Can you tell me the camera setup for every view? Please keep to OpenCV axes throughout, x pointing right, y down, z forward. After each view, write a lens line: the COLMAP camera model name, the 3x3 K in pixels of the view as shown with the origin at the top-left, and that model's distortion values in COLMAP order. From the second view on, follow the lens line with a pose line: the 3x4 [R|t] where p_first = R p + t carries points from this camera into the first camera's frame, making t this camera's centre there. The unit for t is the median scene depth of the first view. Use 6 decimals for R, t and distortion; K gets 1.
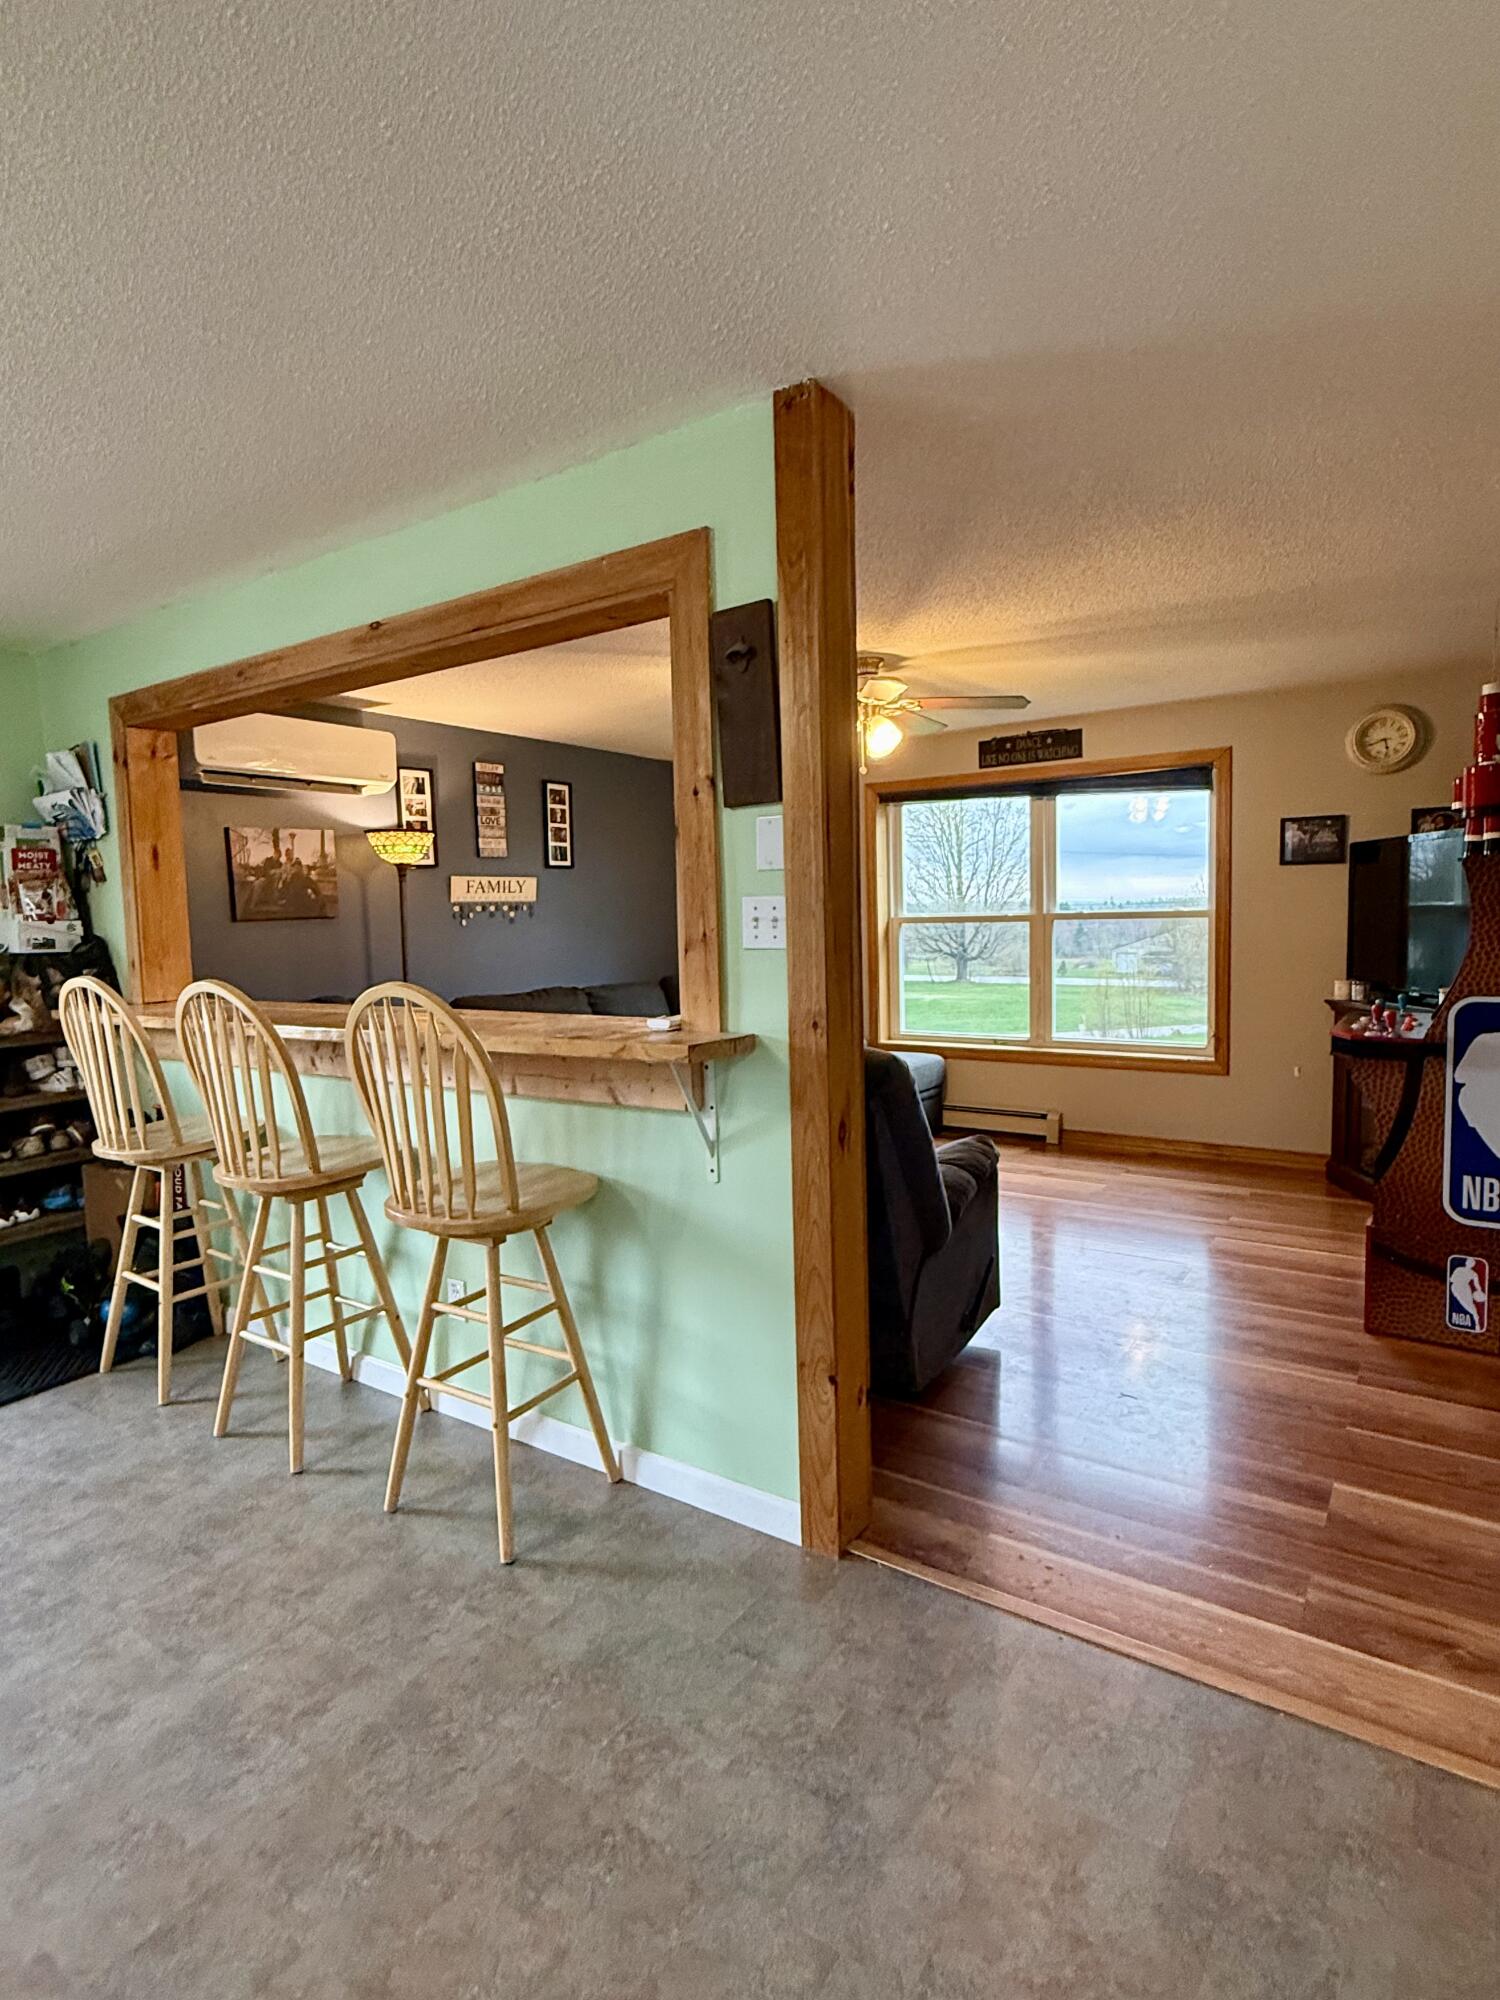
lens RADIAL K [[1052.2, 0, 746.1], [0, 1052.2, 1002.0], [0, 0, 1]] dist [0.003224, -0.000770]
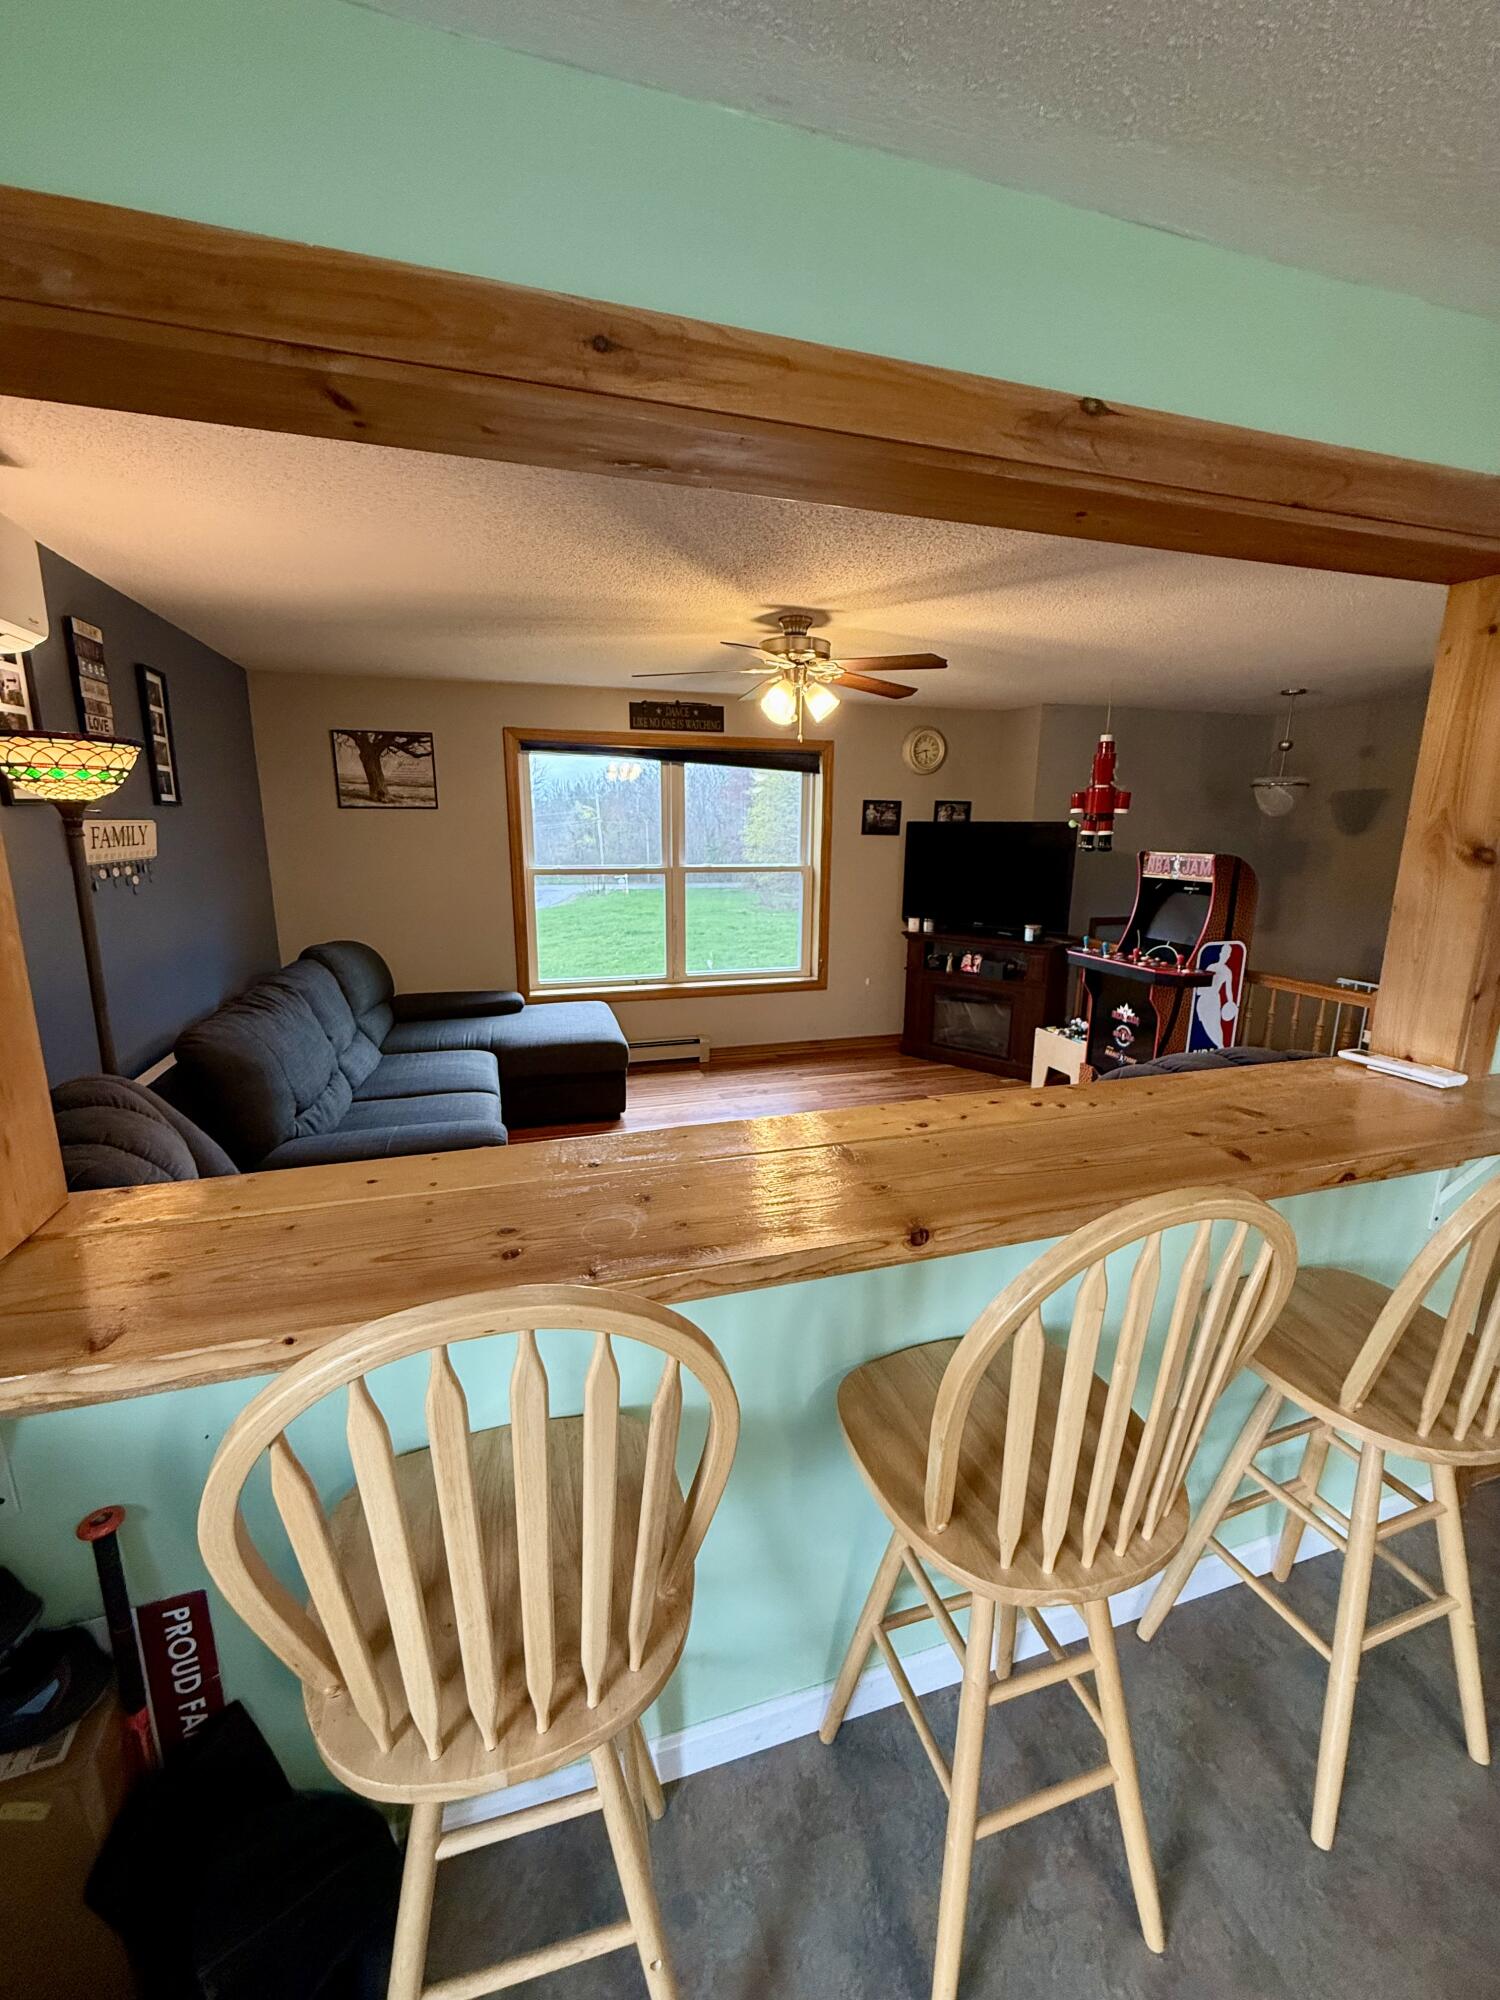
lens RADIAL K [[795.2, 0, 746.7], [0, 795.2, 993.9], [0, 0, 1]] dist [-0.002721, -0.000028]
pose [[0.621189, -0.133658, 0.772179, -0.387366], [0.042909, 0.989671, 0.136785, -0.067659], [-0.782485, -0.051836, 0.620508, 0.432086]]
